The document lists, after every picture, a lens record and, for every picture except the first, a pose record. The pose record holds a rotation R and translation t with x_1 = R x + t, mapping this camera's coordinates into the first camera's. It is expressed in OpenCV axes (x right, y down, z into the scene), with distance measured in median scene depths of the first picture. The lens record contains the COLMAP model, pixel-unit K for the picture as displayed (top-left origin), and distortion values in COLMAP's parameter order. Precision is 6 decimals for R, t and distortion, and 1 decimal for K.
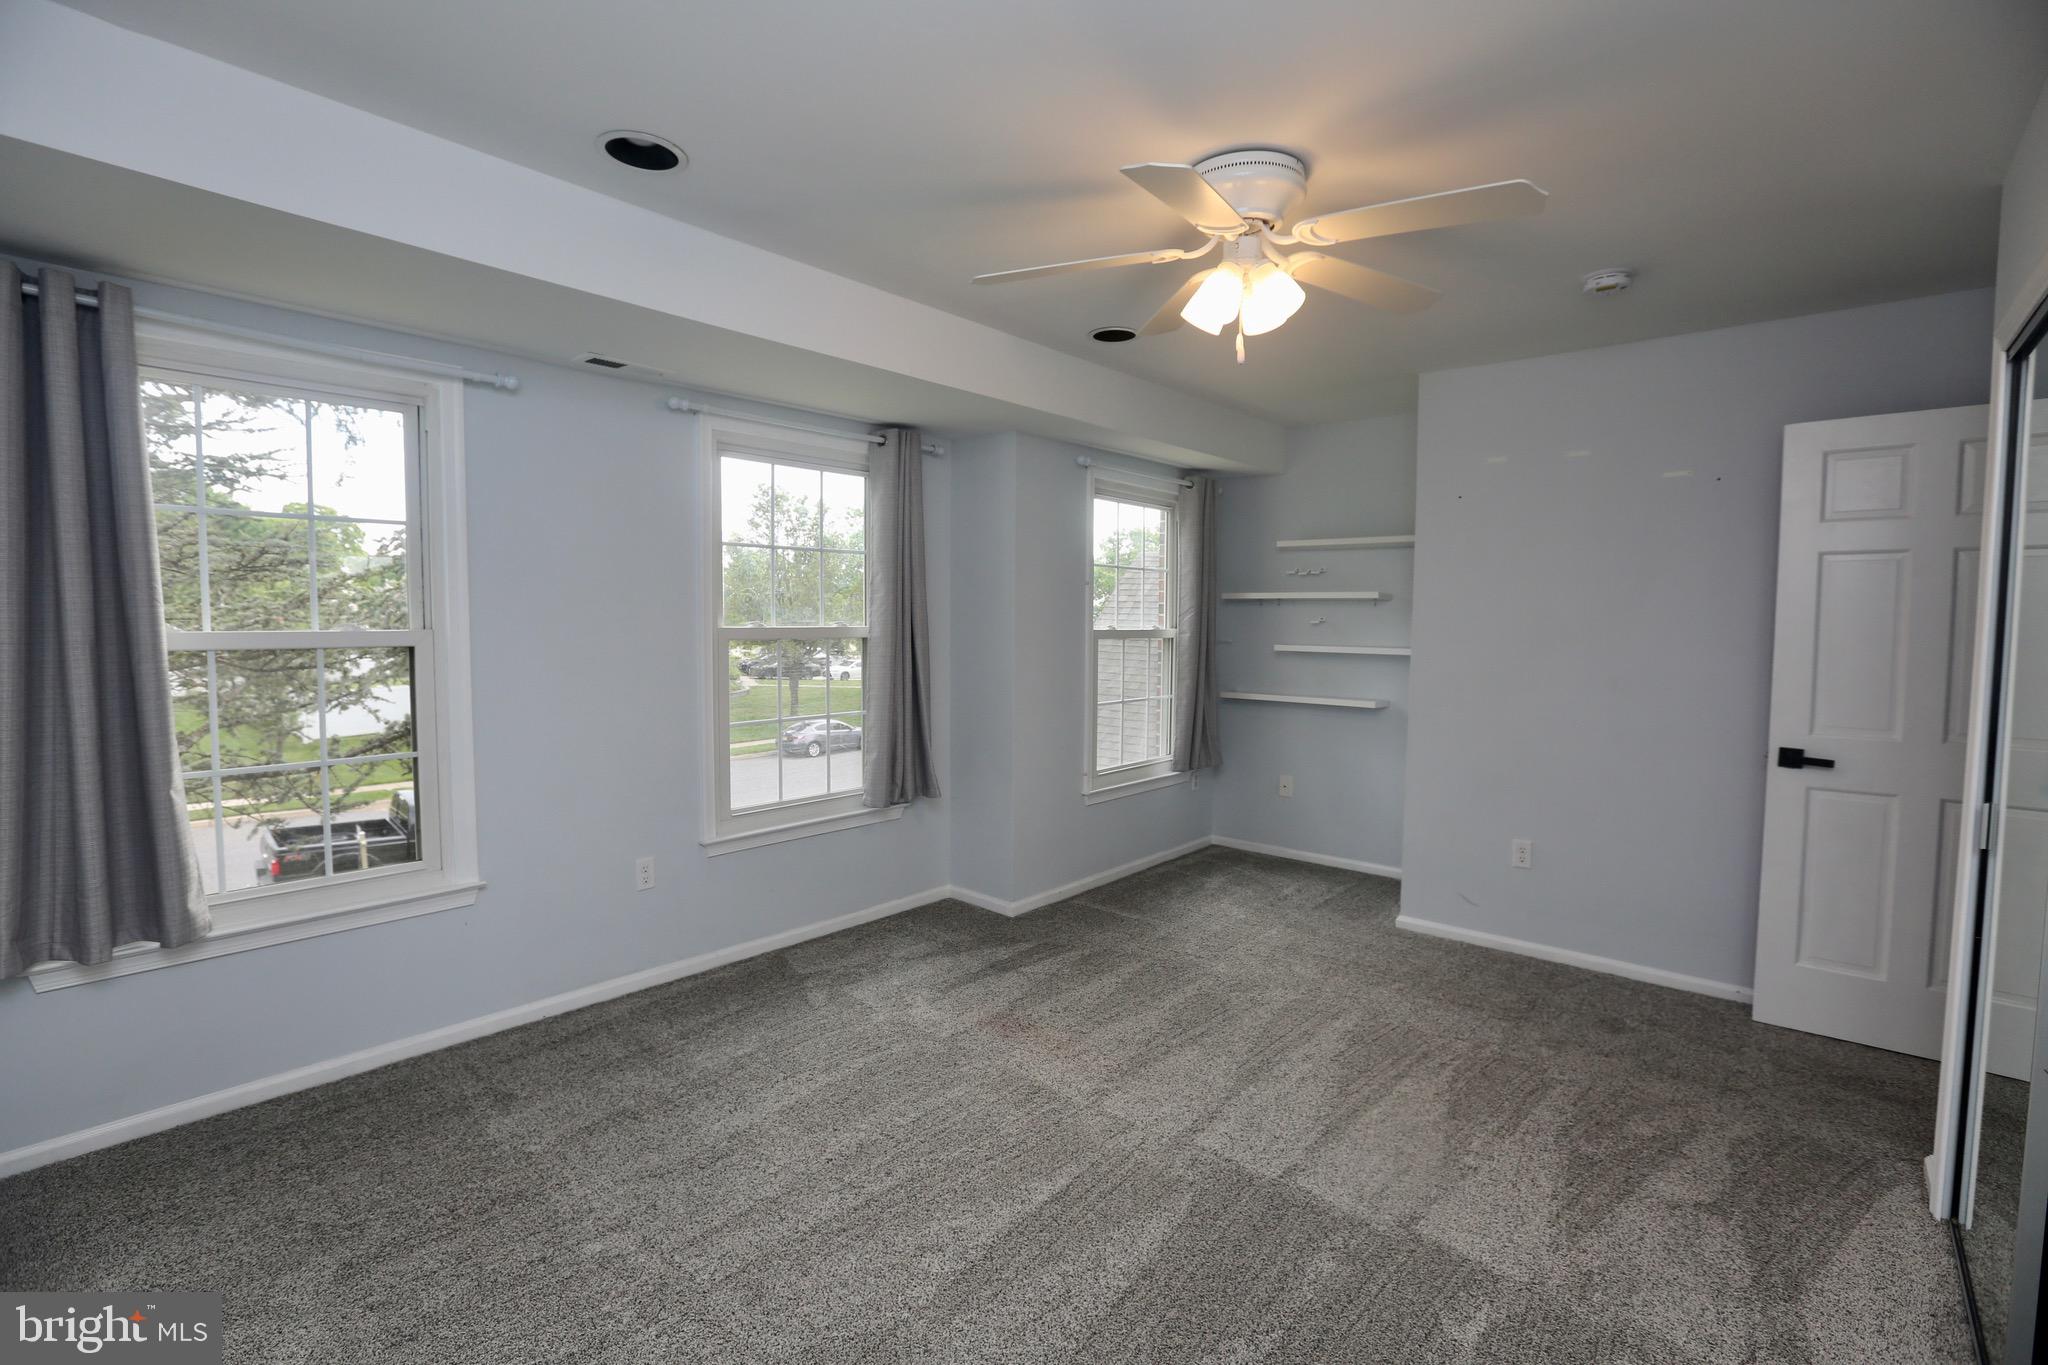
lens RADIAL K [[925.3, 0, 1014.2], [0, 925.3, 670.1], [0, 0, 1]] dist [-0.053834, 0.018921]
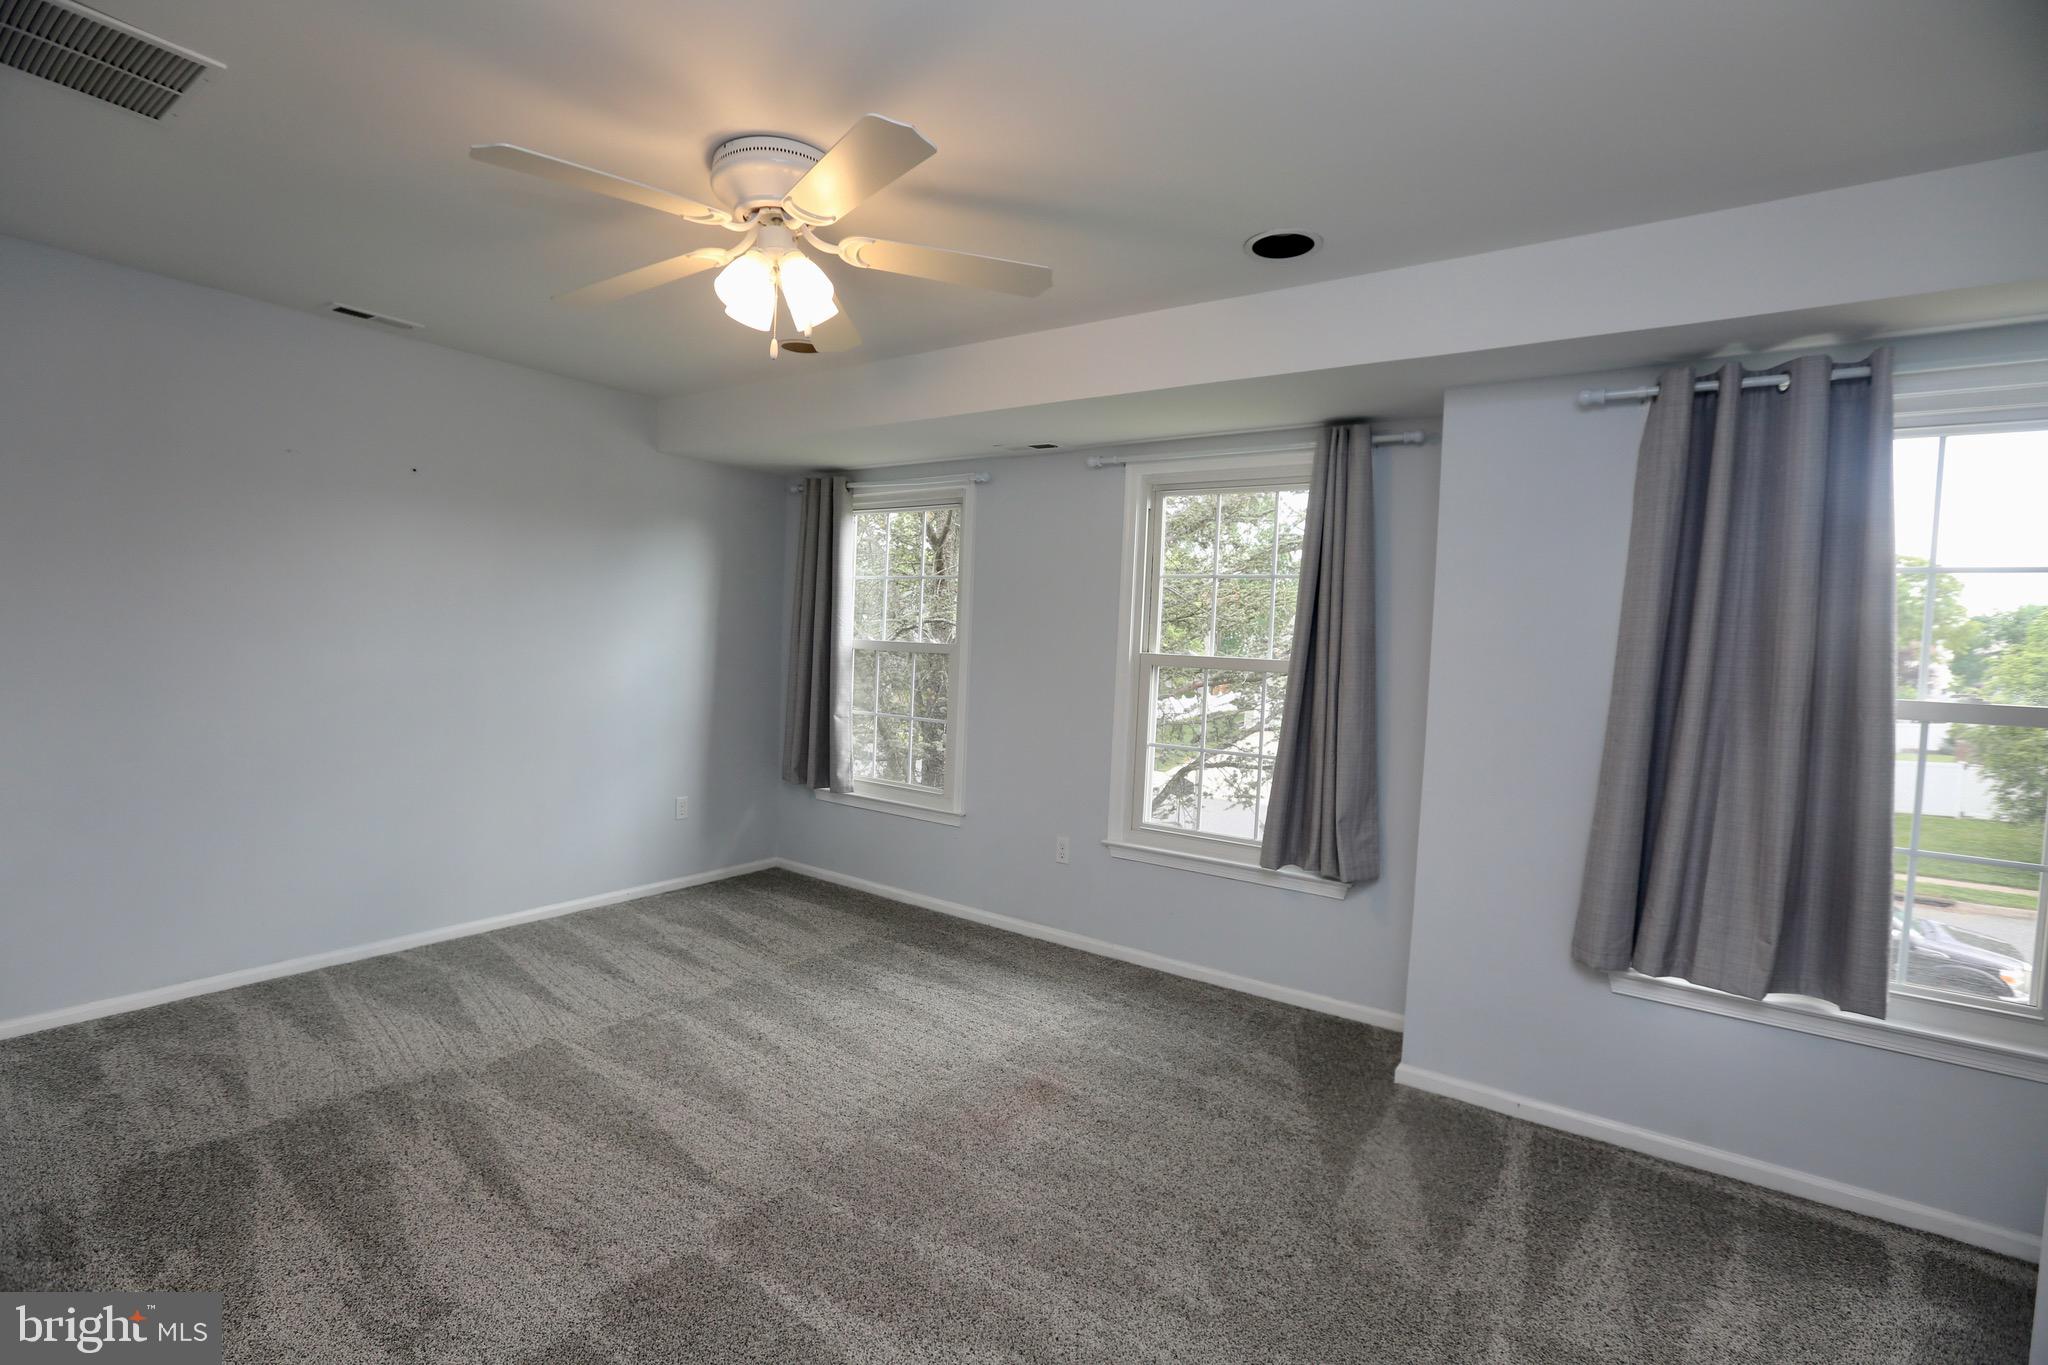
lens RADIAL K [[925.3, 0, 1014.2], [0, 925.3, 670.1], [0, 0, 1]] dist [-0.053834, 0.018921]
pose [[0.114953, 0.038980, -0.992606, 0.762839], [-0.094280, 0.995147, 0.028161, -0.043854], [0.988887, 0.090346, 0.118071, 0.726322]]
